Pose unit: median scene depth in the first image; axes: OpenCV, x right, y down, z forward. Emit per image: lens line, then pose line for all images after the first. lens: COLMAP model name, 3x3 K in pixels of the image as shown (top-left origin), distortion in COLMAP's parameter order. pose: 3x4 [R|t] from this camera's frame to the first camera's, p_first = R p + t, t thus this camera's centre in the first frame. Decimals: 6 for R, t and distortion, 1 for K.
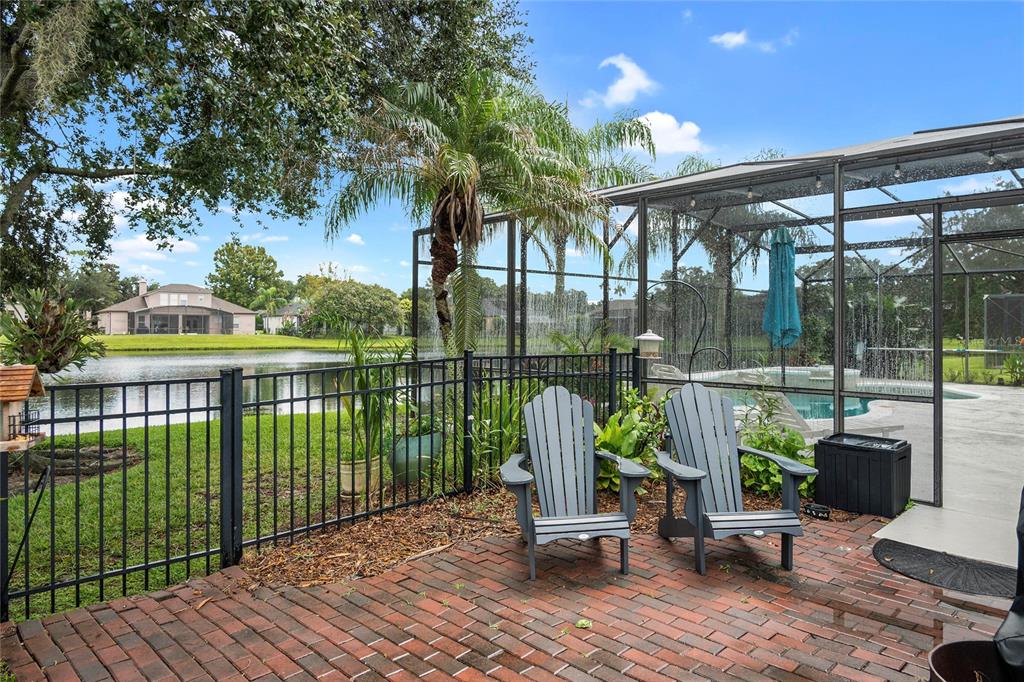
lens RADIAL K [[684.6, 0, 503.8], [0, 684.6, 339.2], [0, 0, 1]] dist [0.008559, 0.004913]
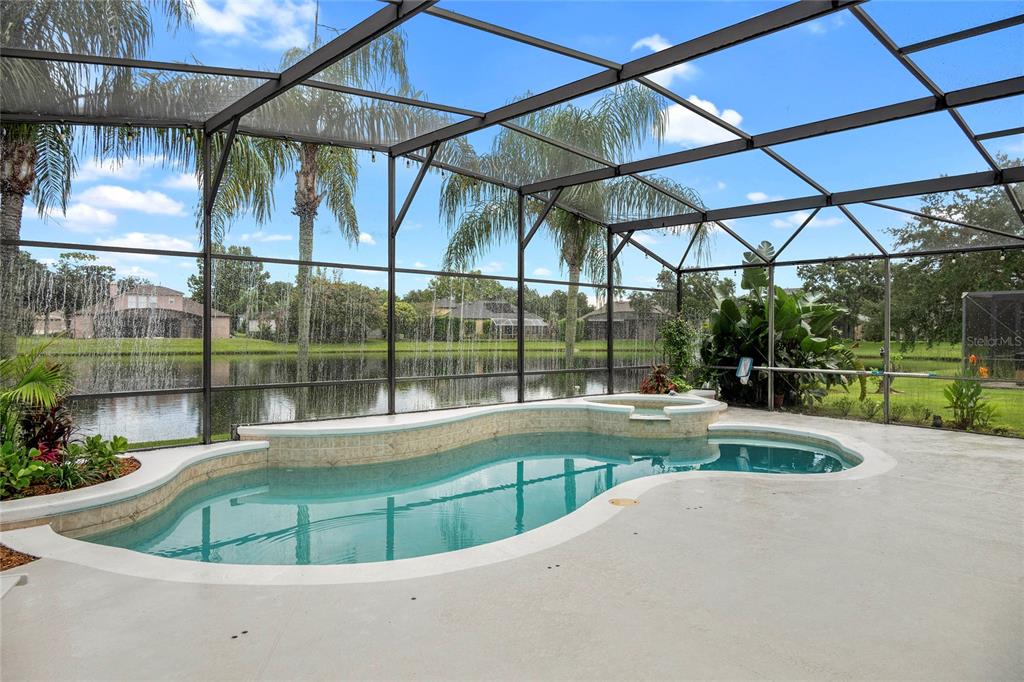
lens RADIAL K [[675.8, 0, 517.0], [0, 675.8, 334.7], [0, 0, 1]] dist [-0.000727, 0.003240]
pose [[0.999700, -0.000872, -0.024482, 0.065317], [0.000637, 0.999954, -0.009597, -0.002635], [0.024489, 0.009579, 0.999654, 0.067716]]
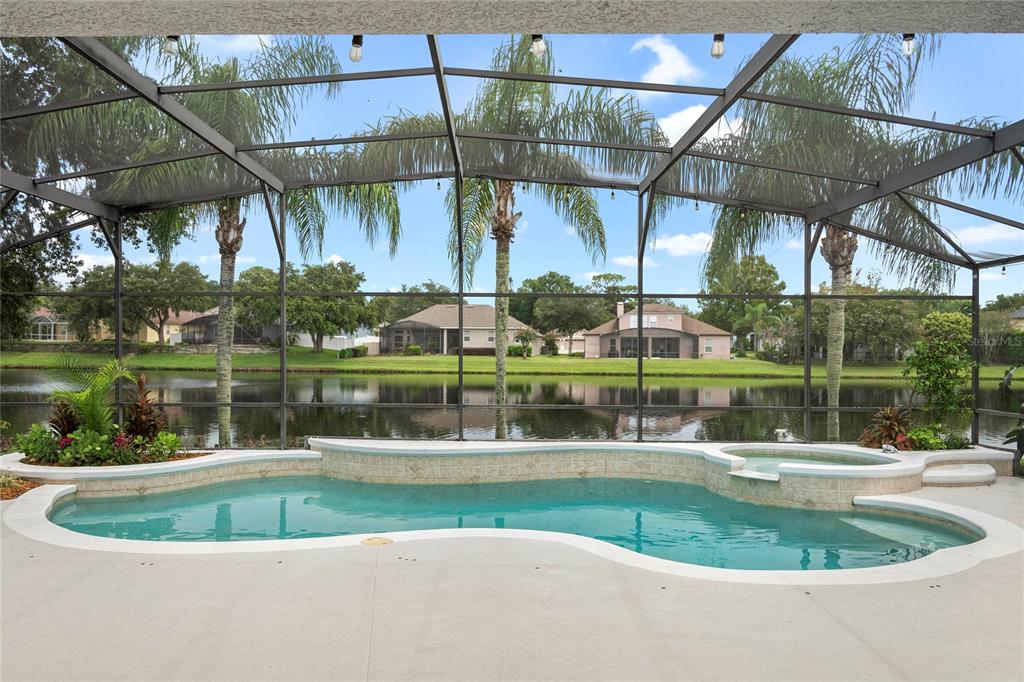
lens RADIAL K [[792.7, 0, 490.2], [0, 792.7, 343.0], [0, 0, 1]] dist [0.009394, 0.002366]
pose [[0.704412, -0.006734, -0.709759, 0.136513], [-0.010812, 0.999737, -0.020216, -0.003852], [0.709709, 0.021914, 0.704154, 0.090674]]
